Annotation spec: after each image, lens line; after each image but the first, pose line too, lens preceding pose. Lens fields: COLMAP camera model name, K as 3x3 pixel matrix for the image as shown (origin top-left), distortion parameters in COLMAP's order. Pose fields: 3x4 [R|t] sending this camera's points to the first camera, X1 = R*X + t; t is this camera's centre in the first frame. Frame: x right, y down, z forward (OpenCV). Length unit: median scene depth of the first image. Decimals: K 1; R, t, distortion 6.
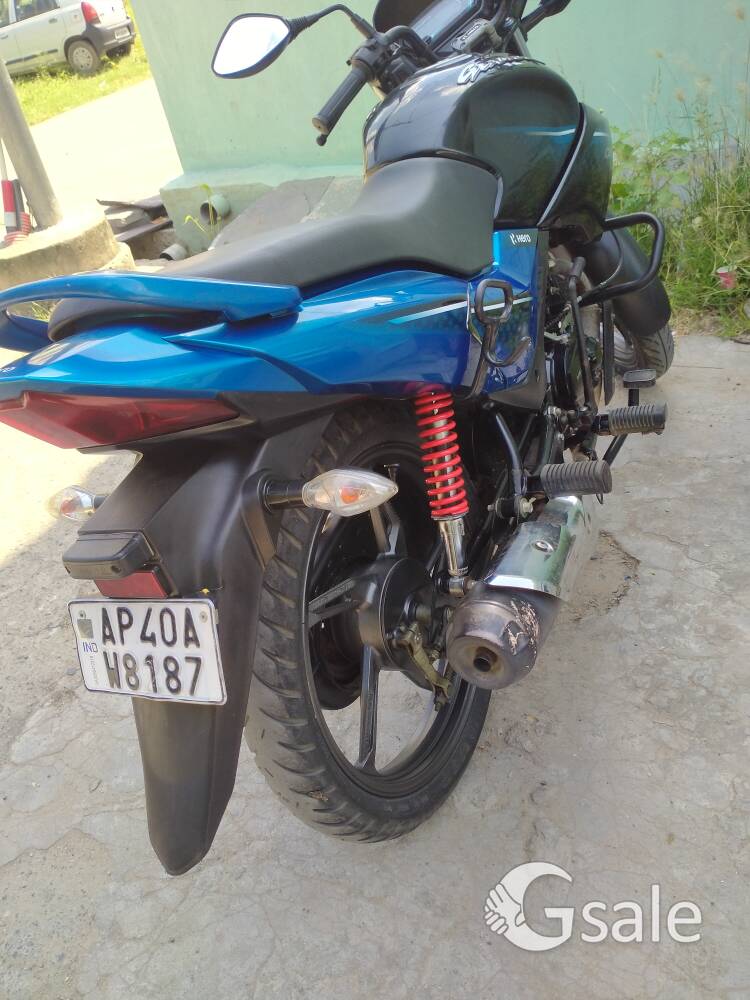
lens RADIAL K [[832.2, 0, 374.3], [0, 832.2, 508.1], [0, 0, 1]] dist [0.046211, -0.108795]
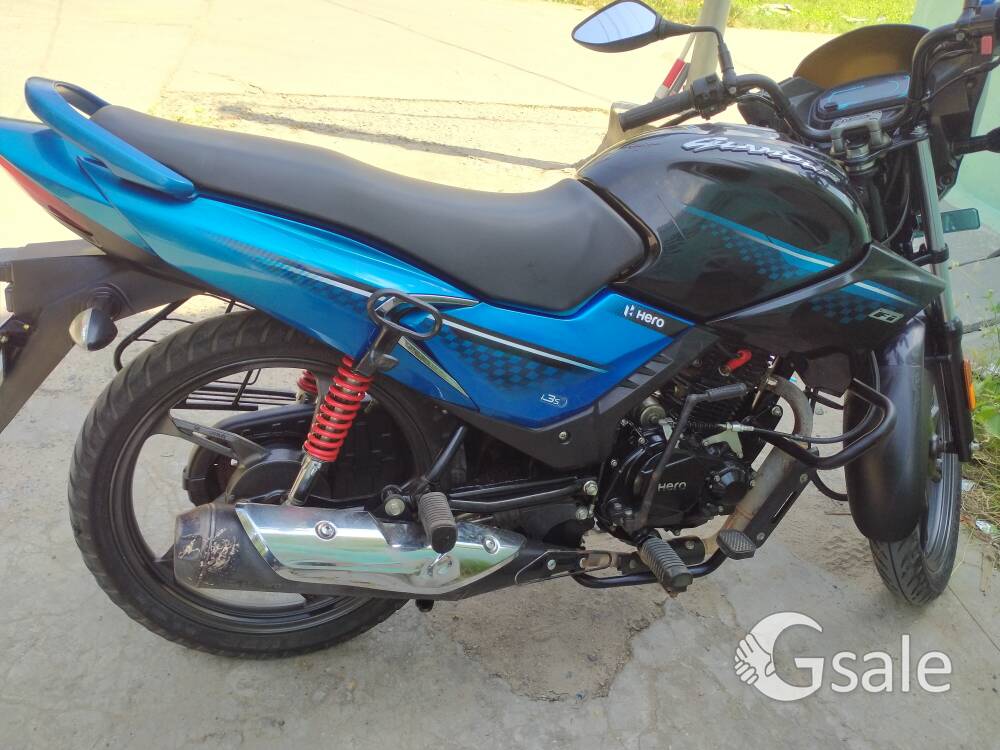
lens RADIAL K [[832.2, 0, 508.7], [0, 832.2, 379.7], [0, 0, 1]] dist [0.046211, -0.108795]
pose [[0.593391, 0.619042, -0.514465, 0.631779], [-0.628873, 0.755492, 0.183713, -0.359381], [0.502401, 0.214519, 0.837601, 0.170319]]
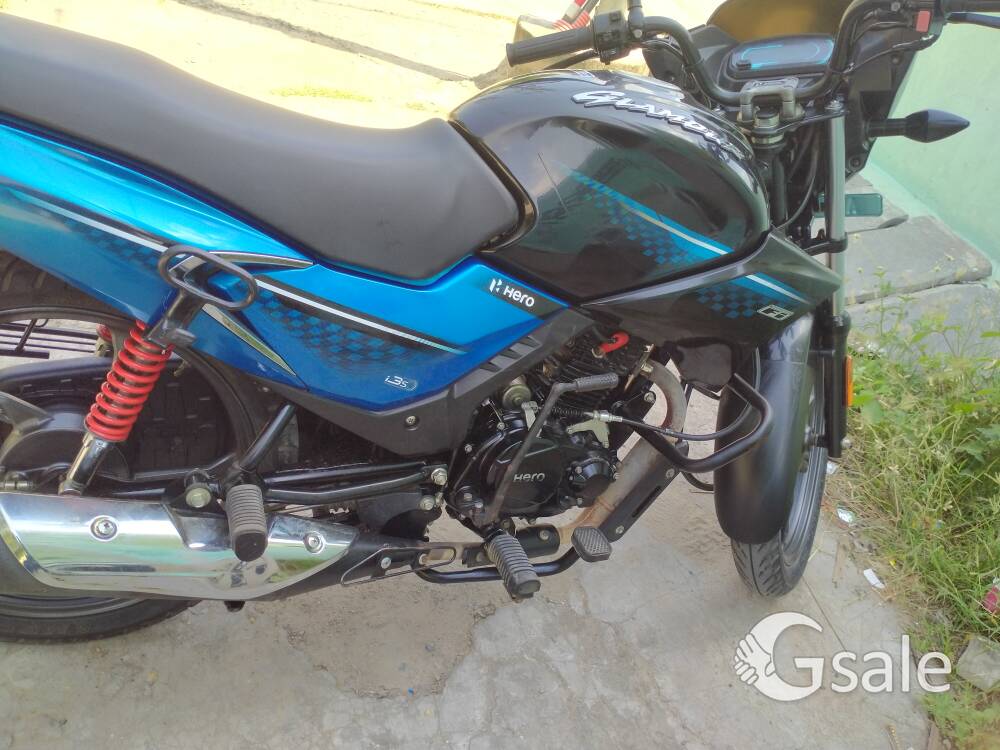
lens RADIAL K [[832.2, 0, 508.2], [0, 832.2, 381.9], [0, 0, 1]] dist [0.046211, -0.108795]
pose [[0.598823, 0.714454, -0.361892, 0.546316], [-0.708750, 0.683166, 0.175950, -0.420012], [0.372940, 0.151128, 0.915465, 0.289119]]
